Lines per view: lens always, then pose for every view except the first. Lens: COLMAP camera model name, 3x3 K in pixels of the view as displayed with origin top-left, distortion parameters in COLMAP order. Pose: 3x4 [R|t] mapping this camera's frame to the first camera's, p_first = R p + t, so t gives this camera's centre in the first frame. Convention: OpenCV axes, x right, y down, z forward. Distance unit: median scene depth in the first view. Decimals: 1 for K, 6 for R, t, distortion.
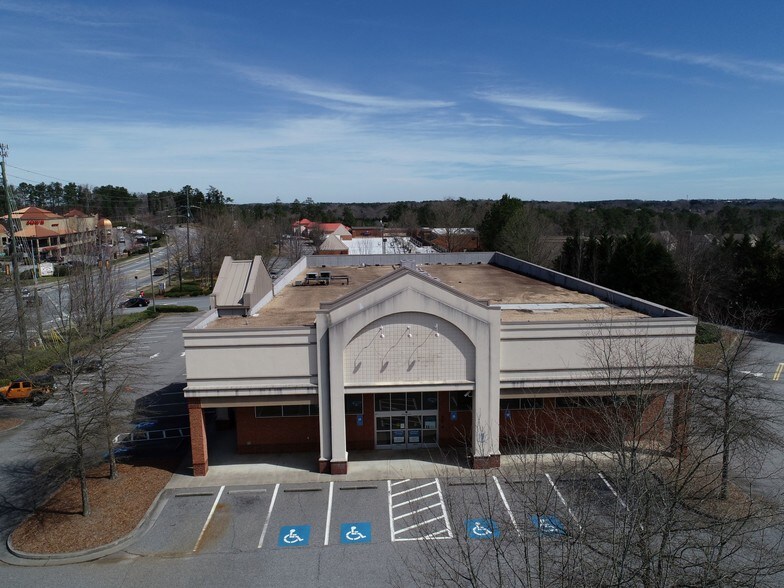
lens RADIAL K [[596.3, 0, 392.0], [0, 596.3, 294.0], [0, 0, 1]] dist [-0.000409, 0.000744]
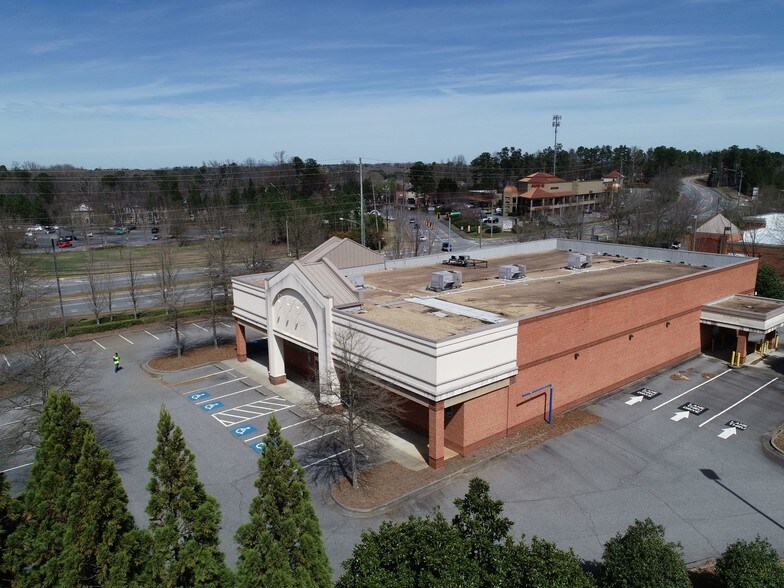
lens RADIAL K [[590.8, 0, 393.4], [0, 590.8, 320.8], [0, 0, 1]] dist [0.007251, -0.000294]
pose [[0.590959, 0.210820, -0.778667, 1.275122], [-0.118273, 0.977460, 0.174880, -0.169744], [0.797984, -0.011251, 0.602573, 0.318594]]
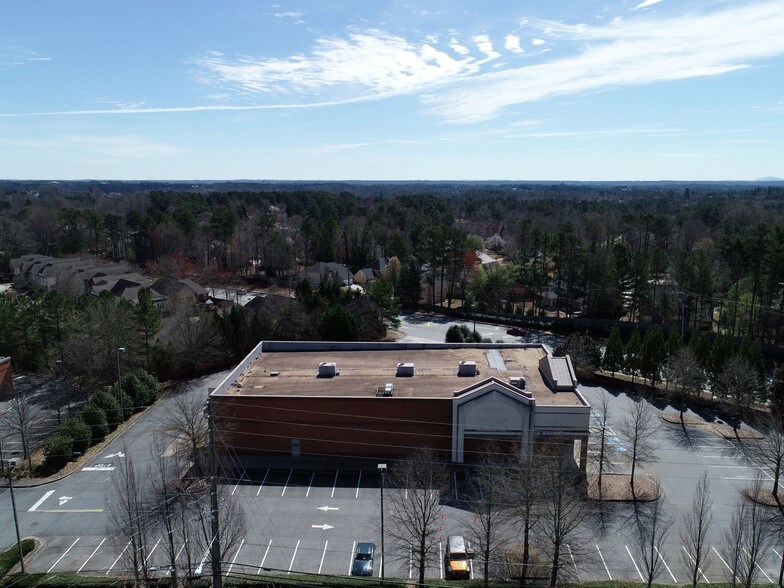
lens RADIAL K [[596.3, 0, 392.0], [0, 596.3, 294.0], [0, 0, 1]] dist [-0.000409, 0.000744]
pose [[0.091574, -0.175681, 0.980179, -2.506644], [0.145974, 0.976050, 0.161303, -0.815589], [-0.985041, 0.128309, 0.115025, 1.384615]]
